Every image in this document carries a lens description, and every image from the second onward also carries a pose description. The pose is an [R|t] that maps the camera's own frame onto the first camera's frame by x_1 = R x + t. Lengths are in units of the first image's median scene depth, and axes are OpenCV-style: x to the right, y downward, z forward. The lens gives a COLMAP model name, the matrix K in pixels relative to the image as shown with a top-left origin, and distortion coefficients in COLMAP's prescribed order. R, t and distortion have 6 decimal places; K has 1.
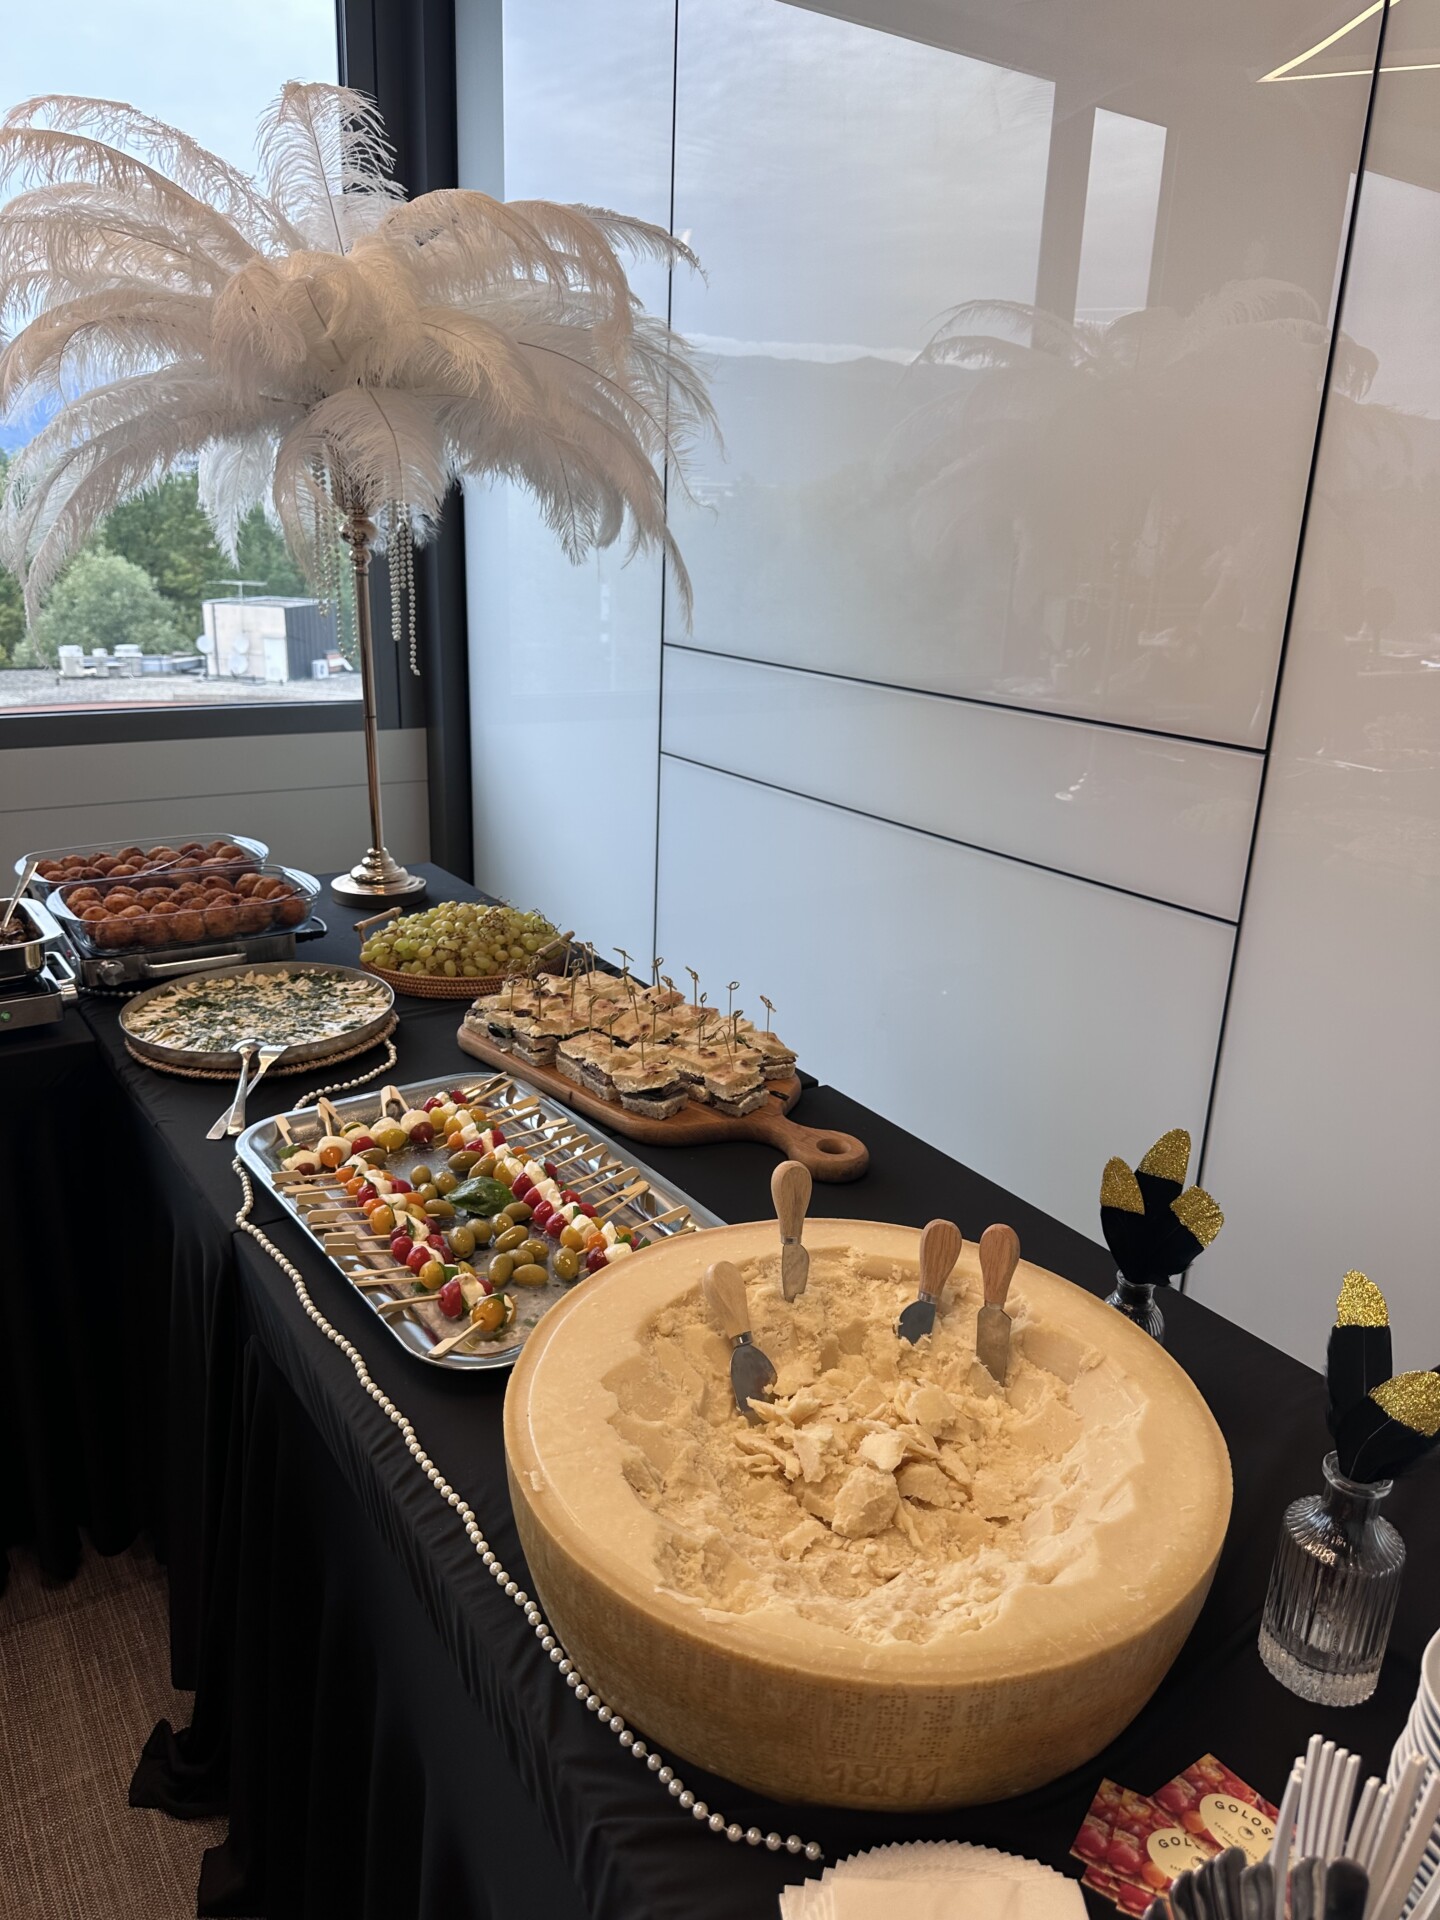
lens RADIAL K [[1376.7, 0, 720.0], [0, 1376.7, 960.0], [0, 0, 1]] dist [0.023203, -0.030510]
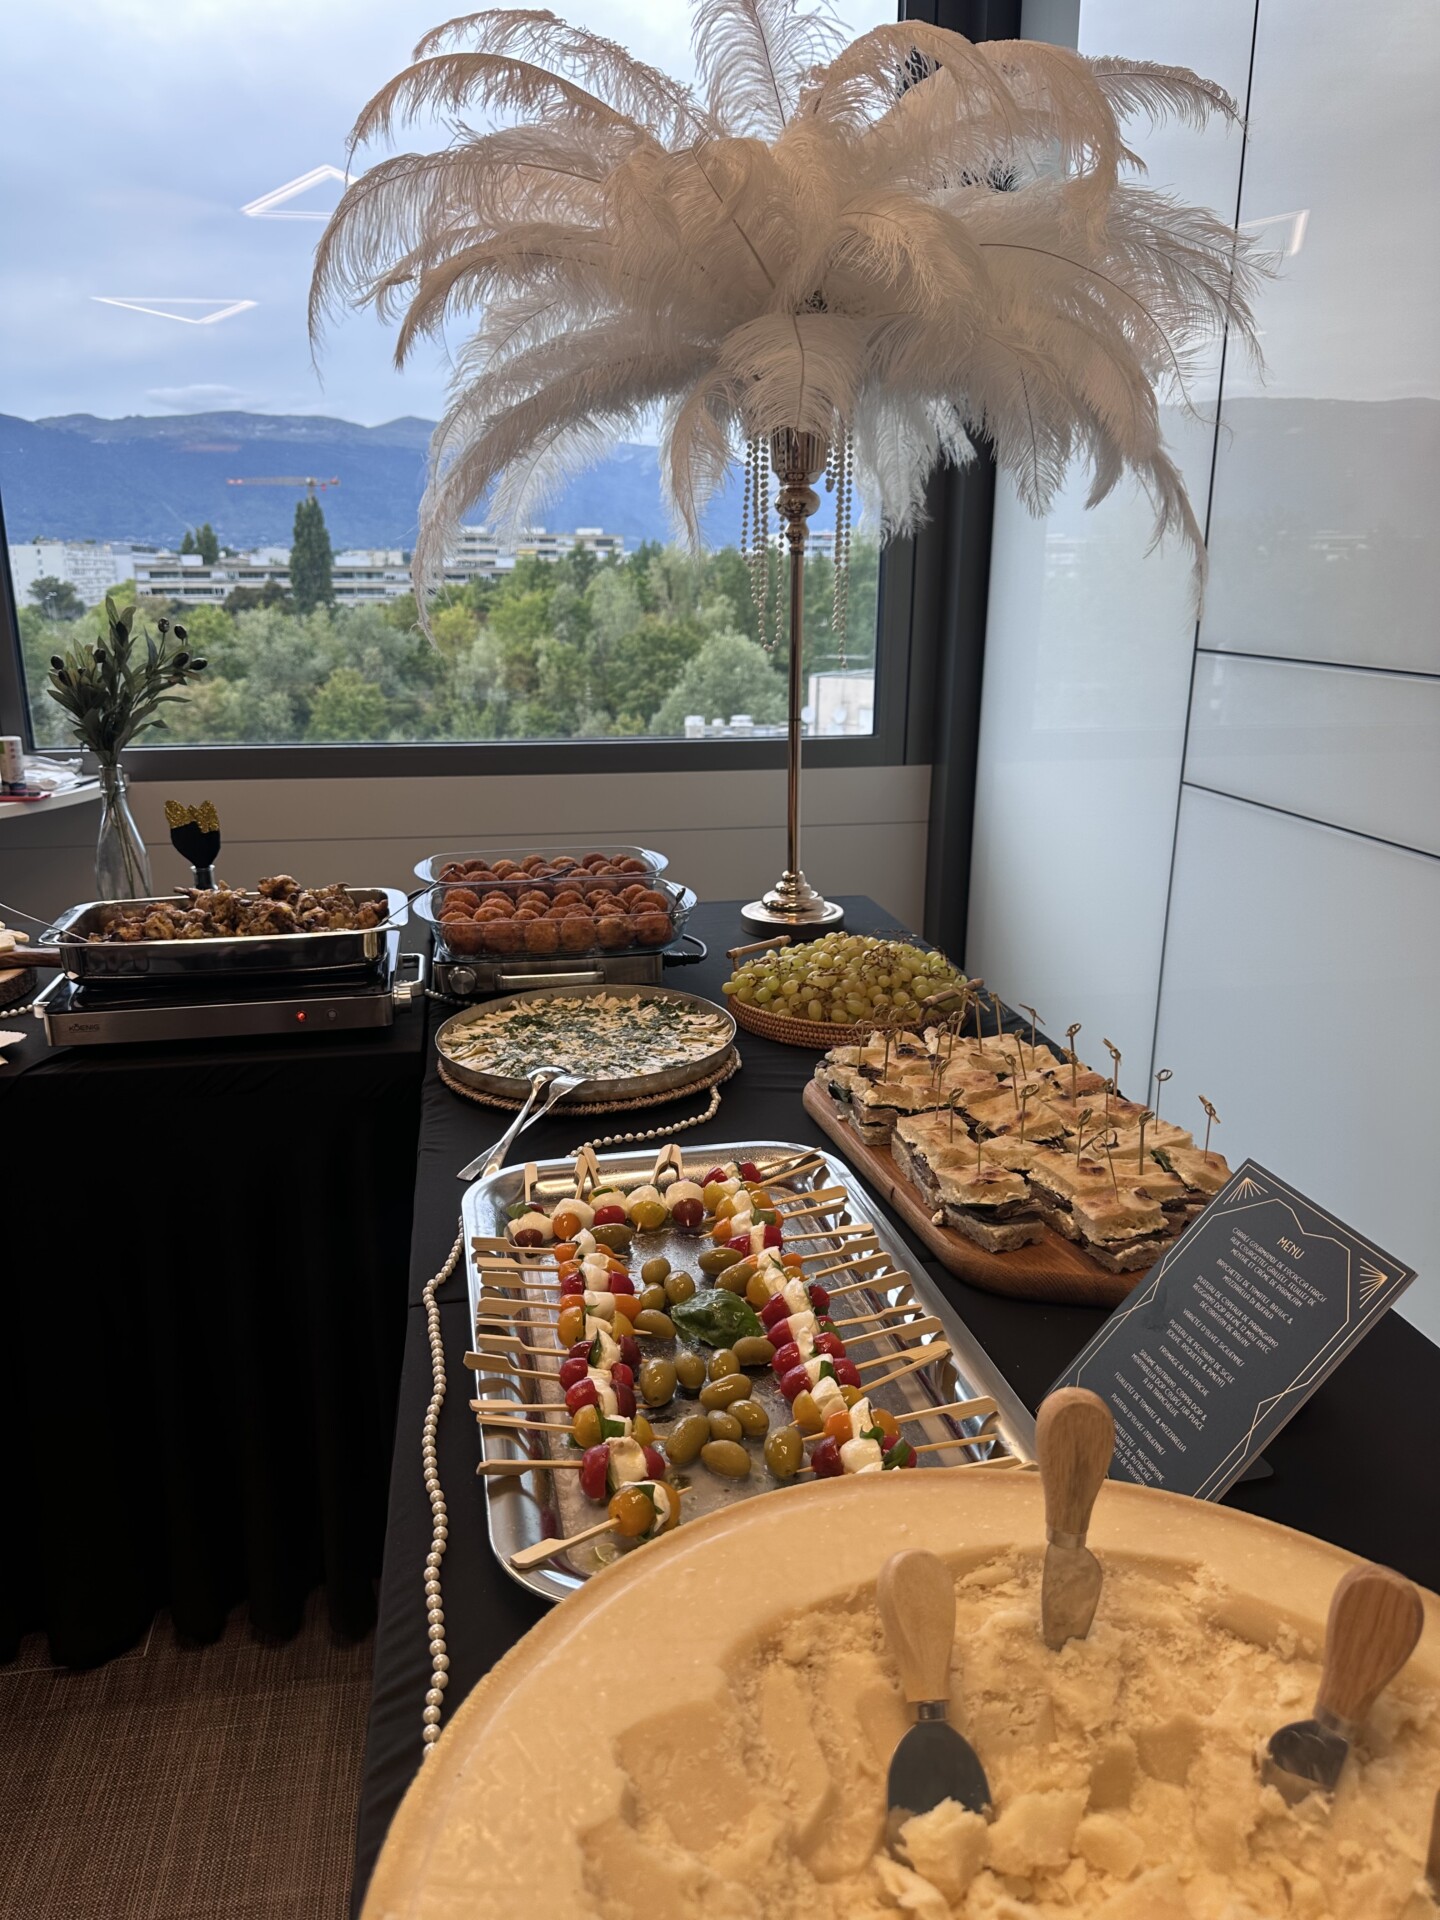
lens RADIAL K [[1319.2, 0, 731.4], [0, 1319.2, 970.8], [0, 0, 1]] dist [0.073541, -0.090971]
pose [[0.908708, 0.081526, -0.409395, 0.086752], [-0.098851, 0.994874, -0.021298, 0.005027], [0.405560, 0.059823, 0.912109, 0.306951]]
